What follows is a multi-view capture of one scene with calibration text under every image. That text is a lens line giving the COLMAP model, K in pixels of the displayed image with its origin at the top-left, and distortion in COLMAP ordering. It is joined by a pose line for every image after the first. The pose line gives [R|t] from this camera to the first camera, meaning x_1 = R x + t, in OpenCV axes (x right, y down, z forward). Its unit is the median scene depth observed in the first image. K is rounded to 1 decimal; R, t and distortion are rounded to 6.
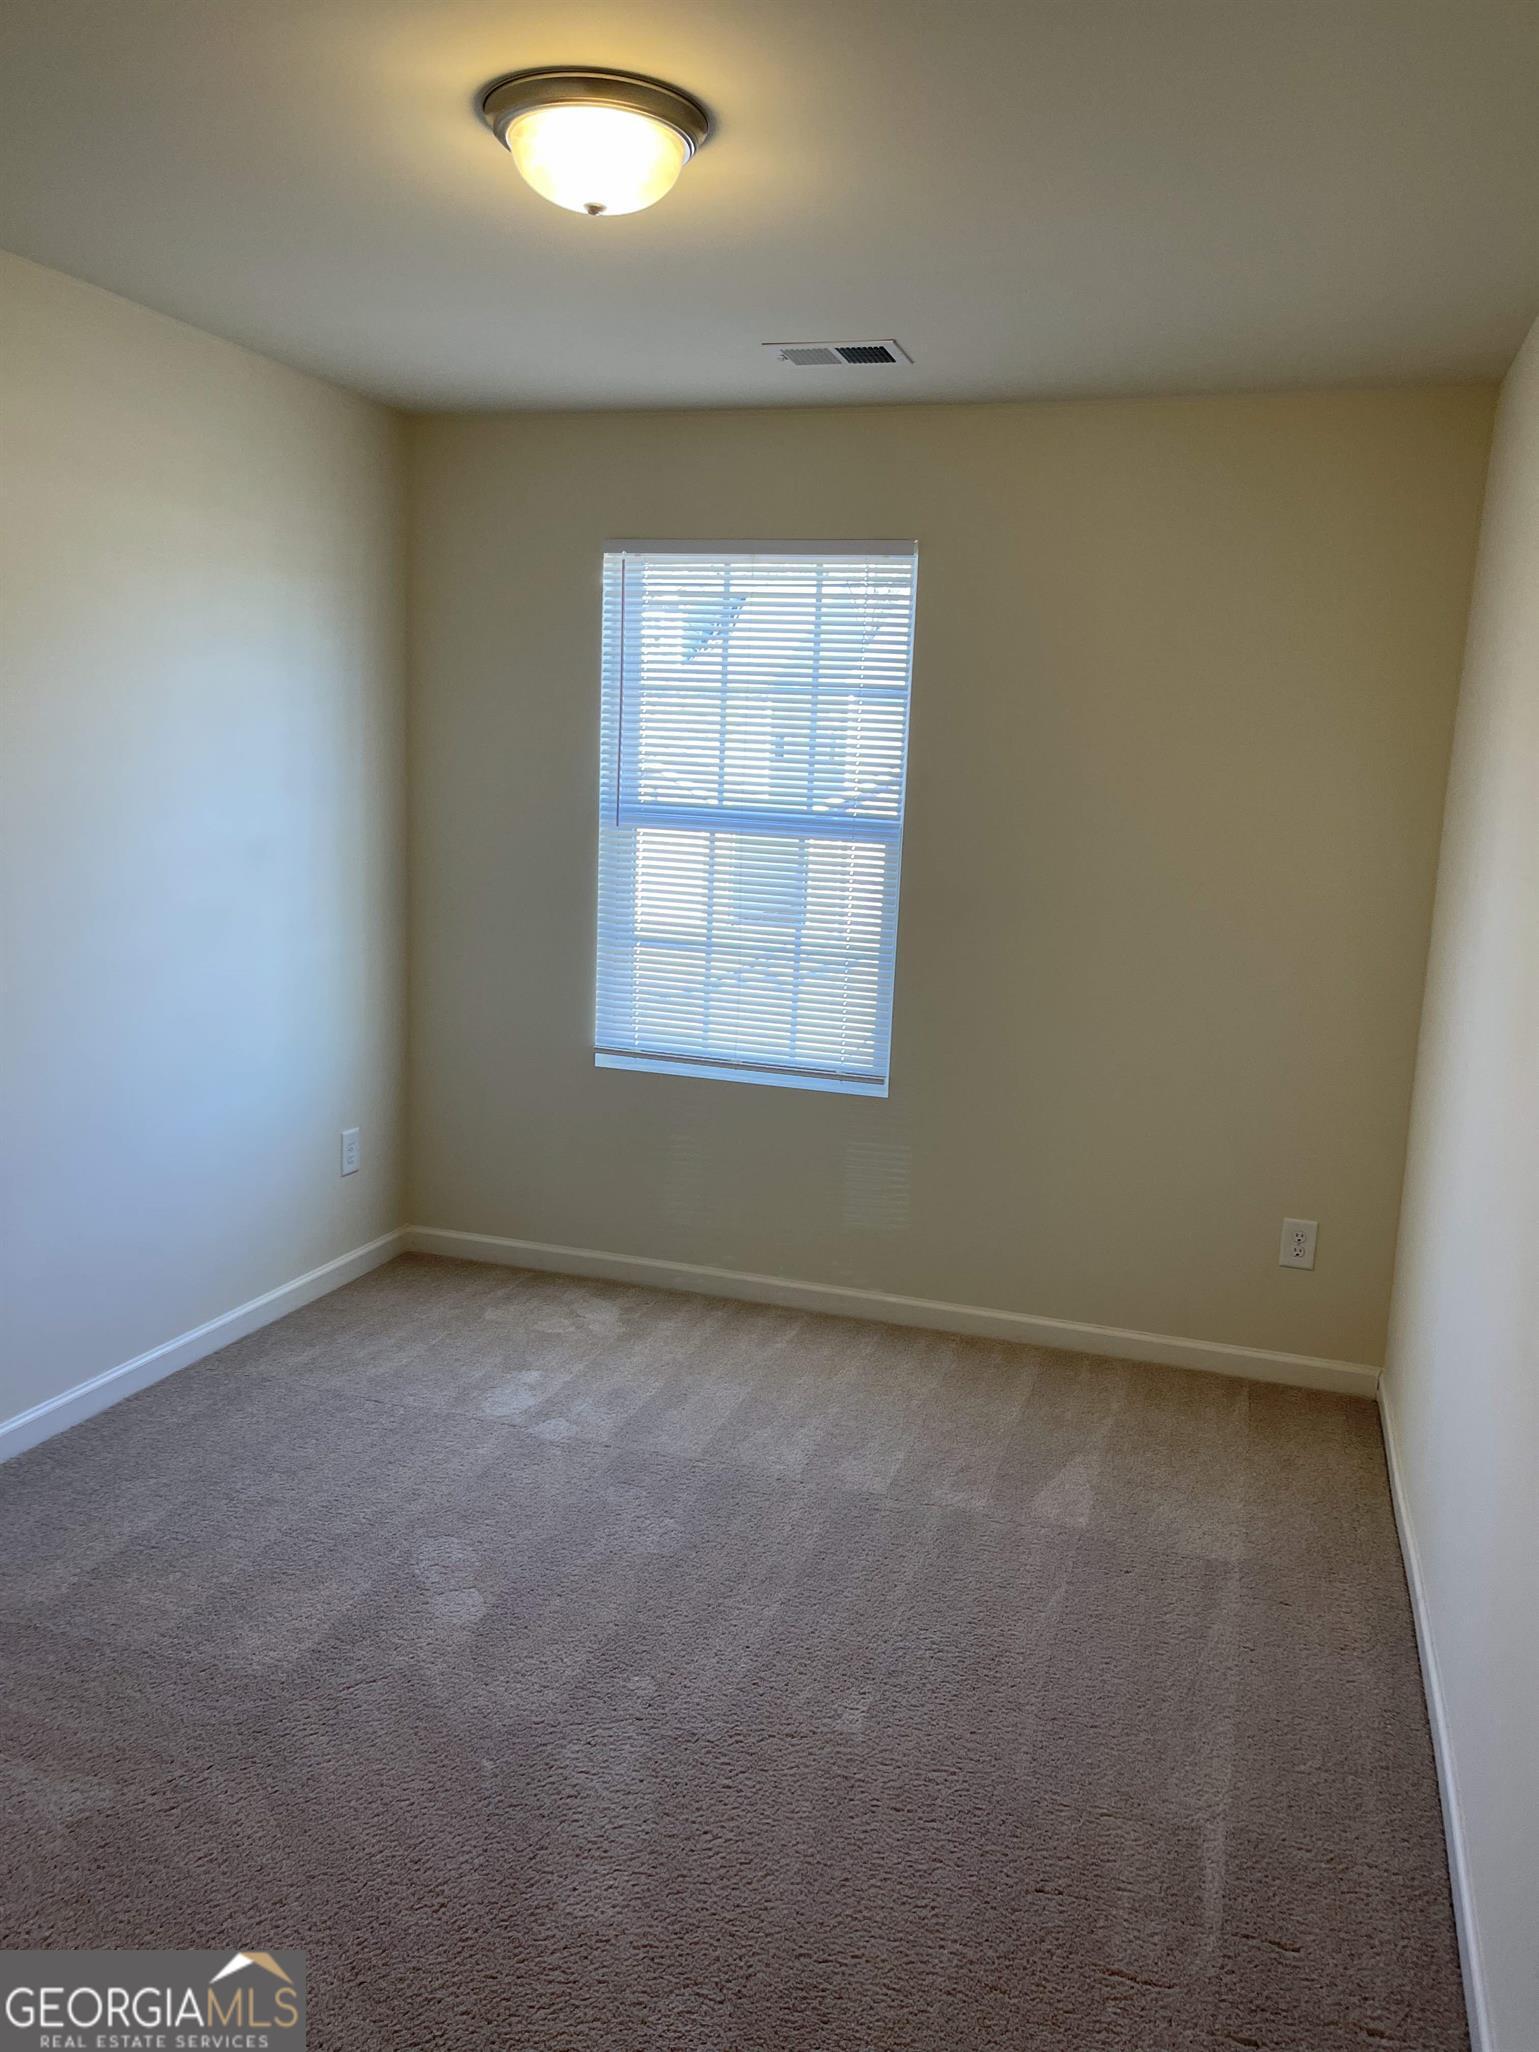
lens RADIAL K [[1535.3, 0, 769.5], [0, 1535.3, 1026.0], [0, 0, 1]] dist [0.047526, -0.043679]
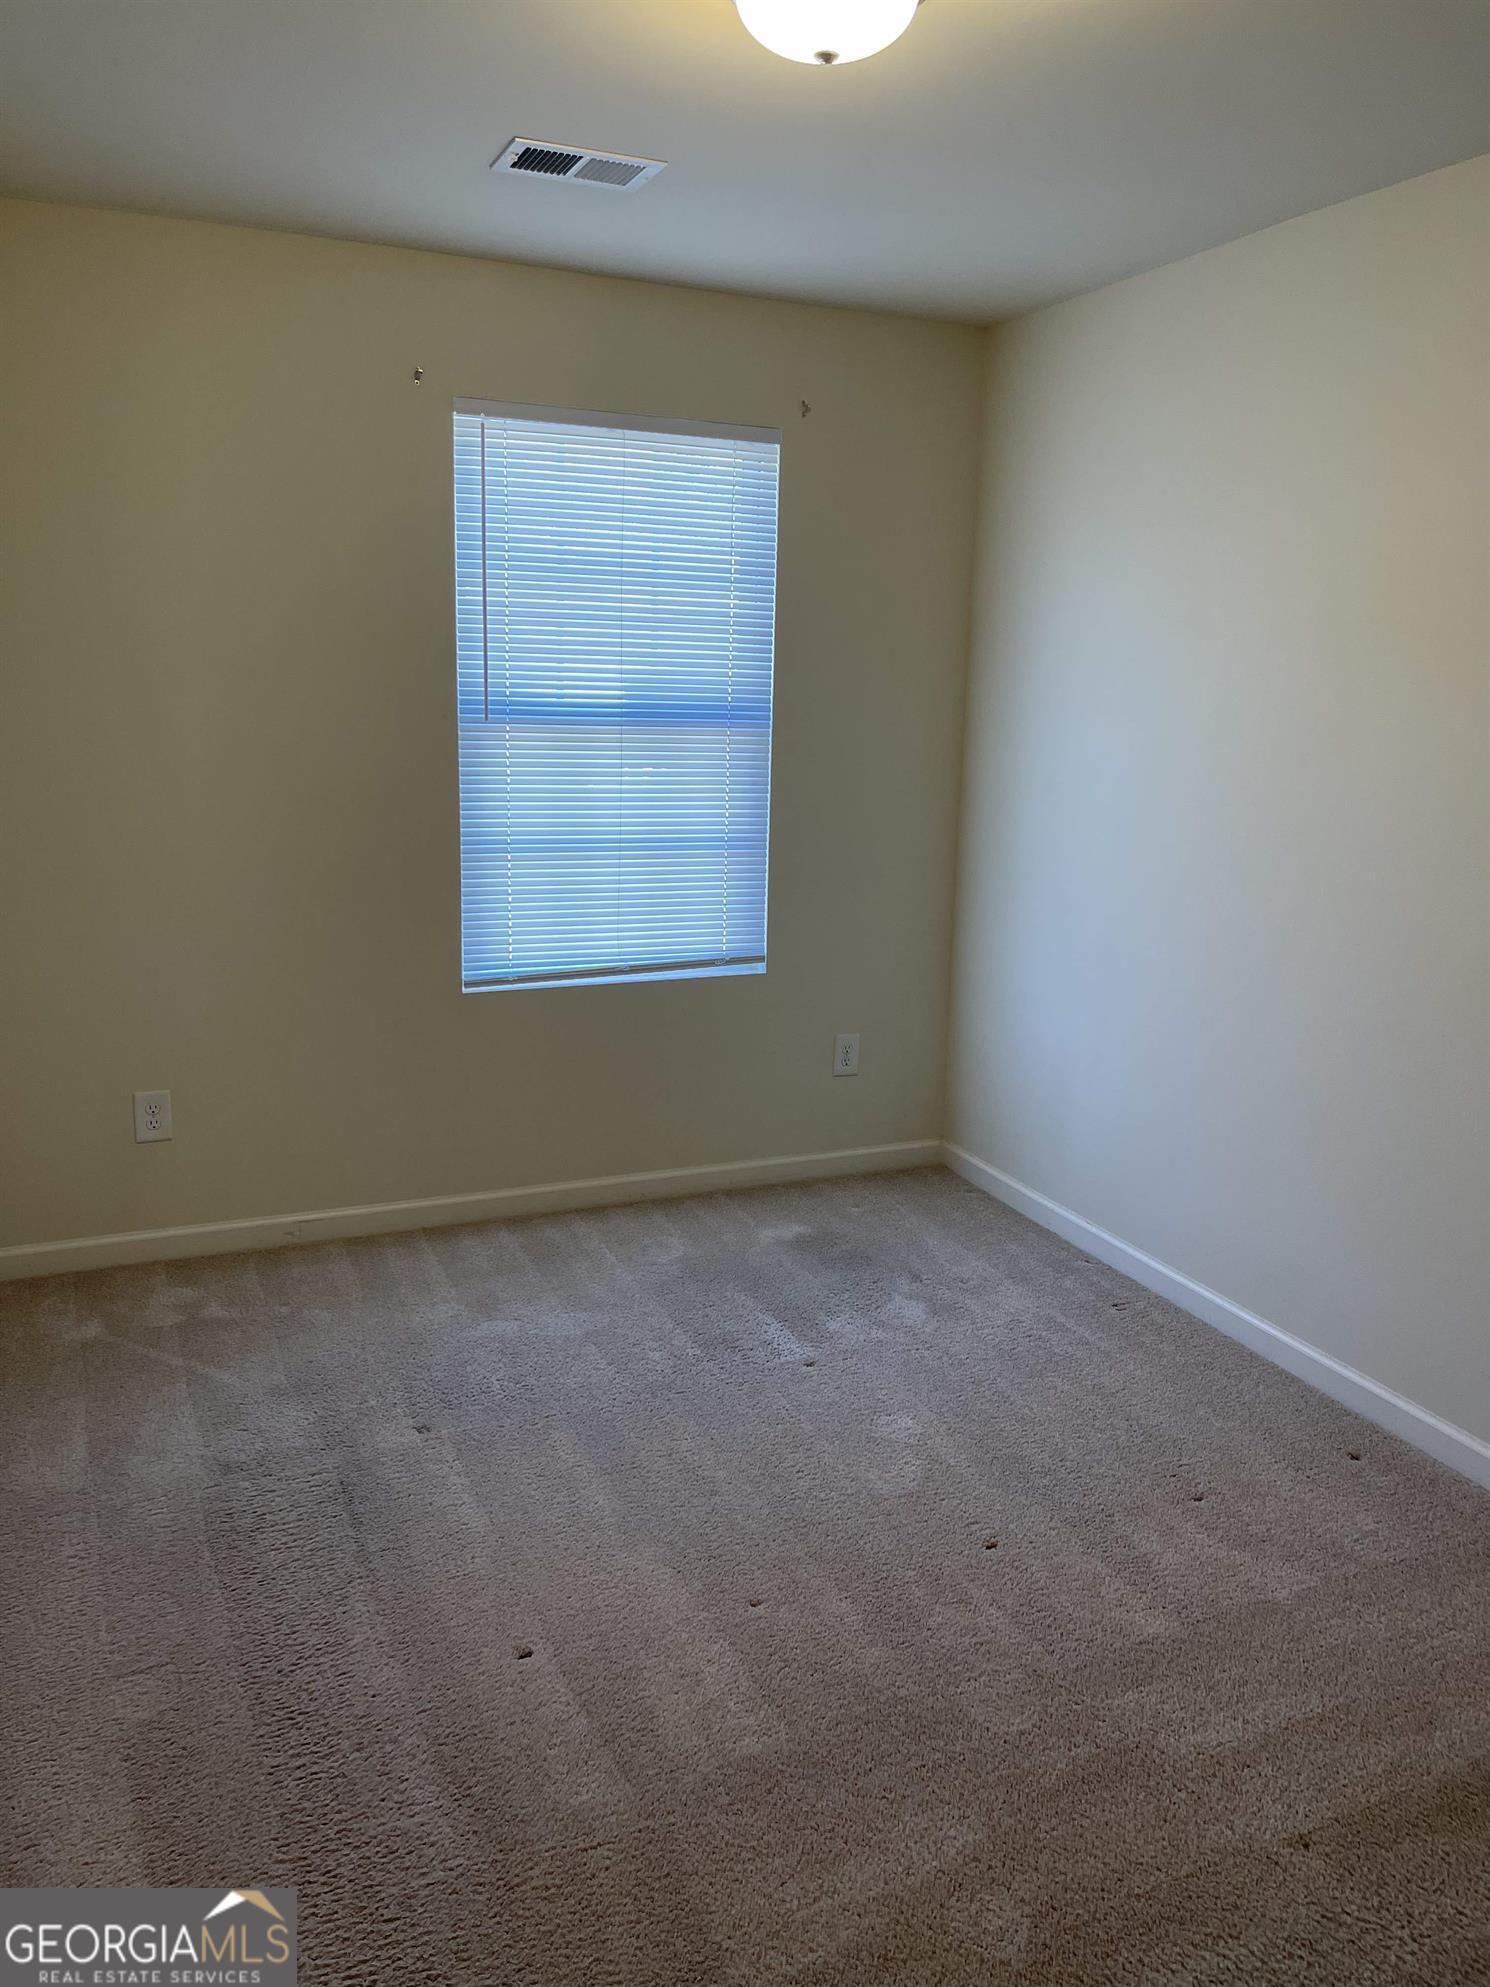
lens RADIAL K [[1486.7, 0, 745.0], [0, 1486.7, 993.5], [0, 0, 1]] dist [0.047526, -0.043679]
pose [[0.744130, -0.165696, 0.647160, -0.591905], [0.125443, 0.986177, 0.108257, -0.051646], [-0.656152, 0.000624, 0.754629, 0.246088]]
